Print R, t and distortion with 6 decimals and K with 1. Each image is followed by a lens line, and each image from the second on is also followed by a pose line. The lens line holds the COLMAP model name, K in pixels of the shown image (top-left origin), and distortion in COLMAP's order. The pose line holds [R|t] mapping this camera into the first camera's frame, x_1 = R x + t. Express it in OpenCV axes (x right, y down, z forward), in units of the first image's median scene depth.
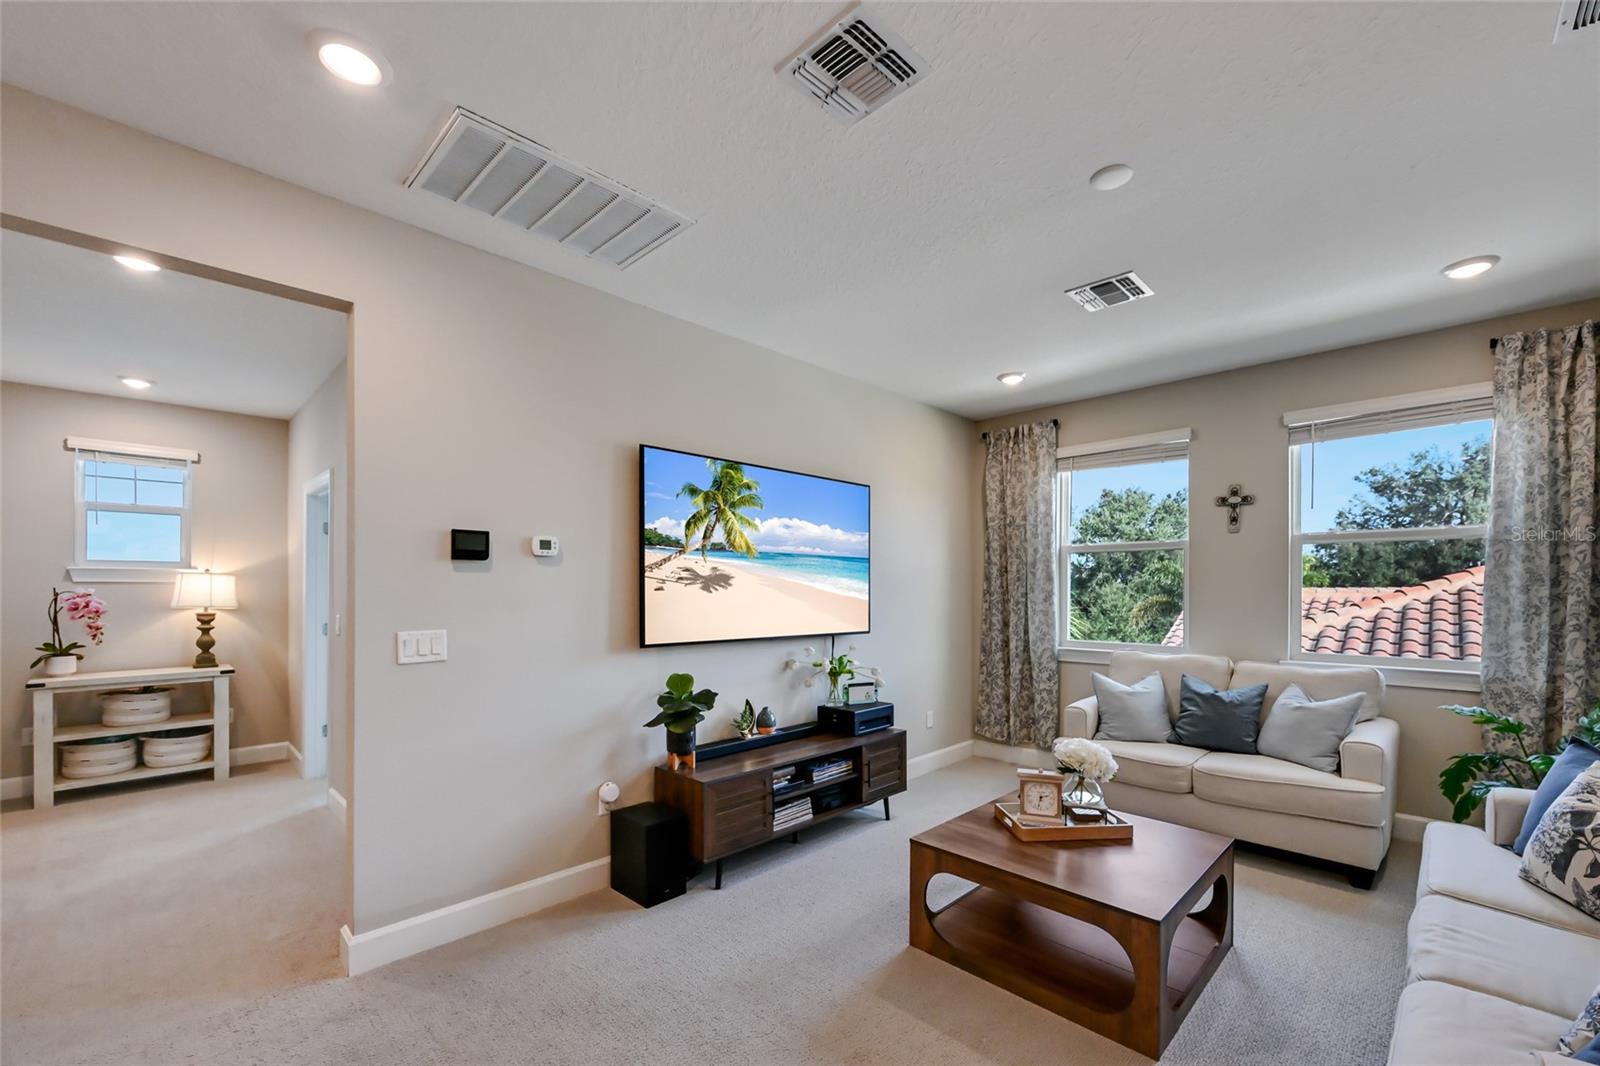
lens RADIAL K [[662.0, 0, 799.9], [0, 662.0, 592.6], [0, 0, 1]] dist [0.015553, -0.000250]
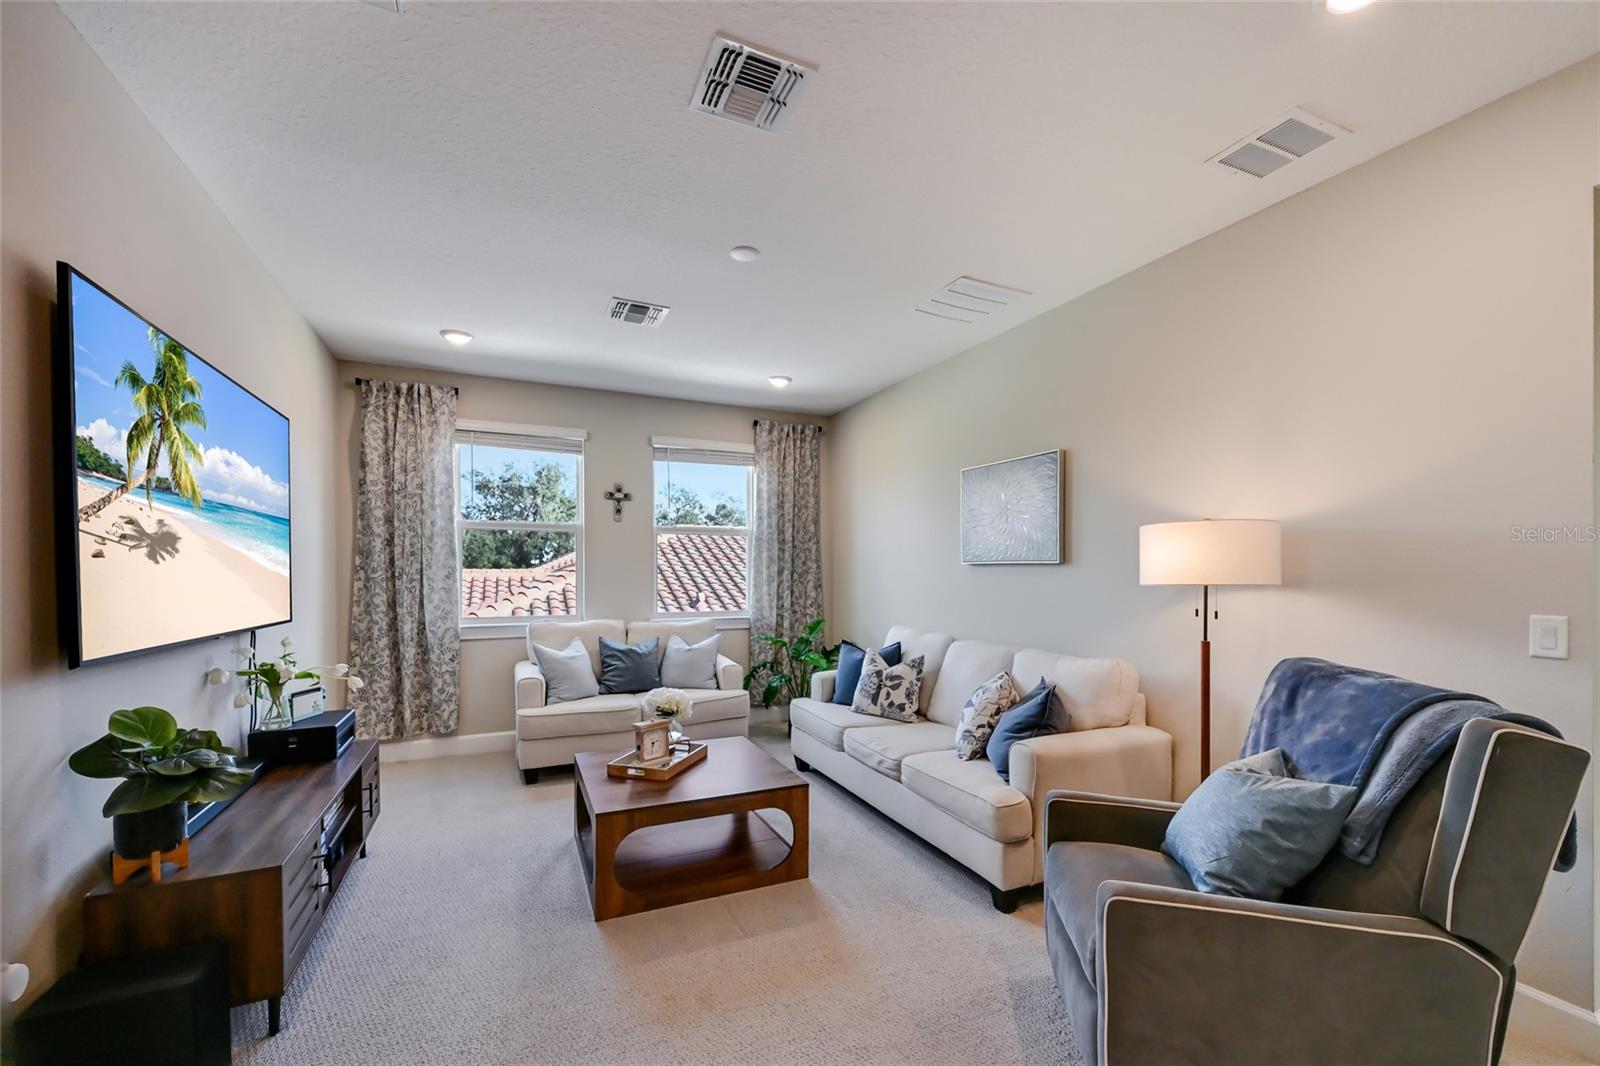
lens RADIAL K [[662.0, 0, 799.9], [0, 662.0, 592.6], [0, 0, 1]] dist [0.015553, -0.000250]
pose [[0.365240, -0.028982, 0.930462, -0.425447], [0.003401, 0.999550, 0.029799, 0.008840], [-0.930907, -0.007719, 0.365174, 0.240424]]
